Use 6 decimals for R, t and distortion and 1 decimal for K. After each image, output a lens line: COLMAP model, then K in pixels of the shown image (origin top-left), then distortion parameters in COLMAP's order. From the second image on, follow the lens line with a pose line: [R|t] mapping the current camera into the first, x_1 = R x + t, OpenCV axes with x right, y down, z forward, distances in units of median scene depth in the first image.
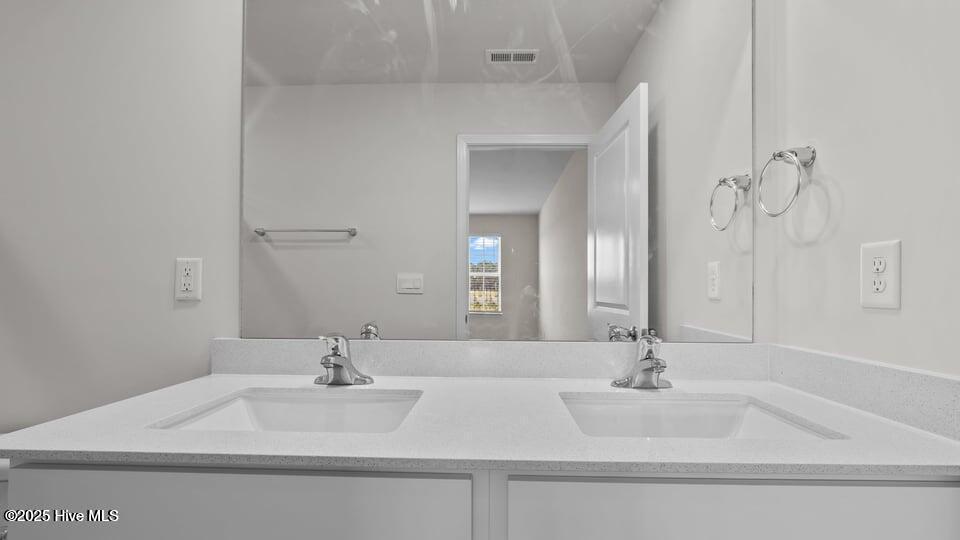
lens RADIAL K [[419.5, 0, 476.2], [0, 419.5, 284.7], [0, 0, 1]] dist [-0.009448, 0.000814]
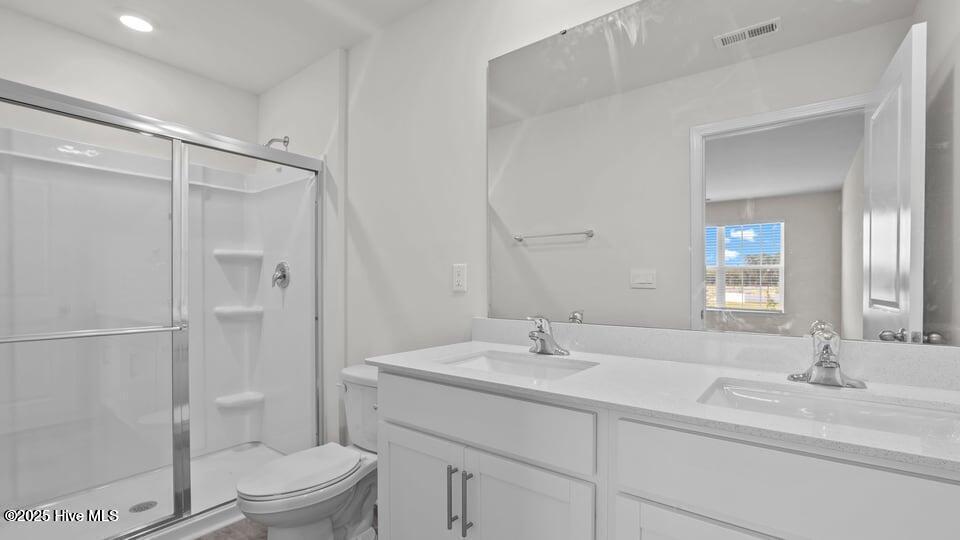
lens RADIAL K [[419.5, 0, 476.2], [0, 419.5, 284.7], [0, 0, 1]] dist [-0.009448, 0.000814]
pose [[0.810679, -0.002816, -0.585485, 0.254769], [0.009050, 0.999929, 0.007722, 0.000761], [0.585422, -0.011559, 0.810647, -0.203599]]
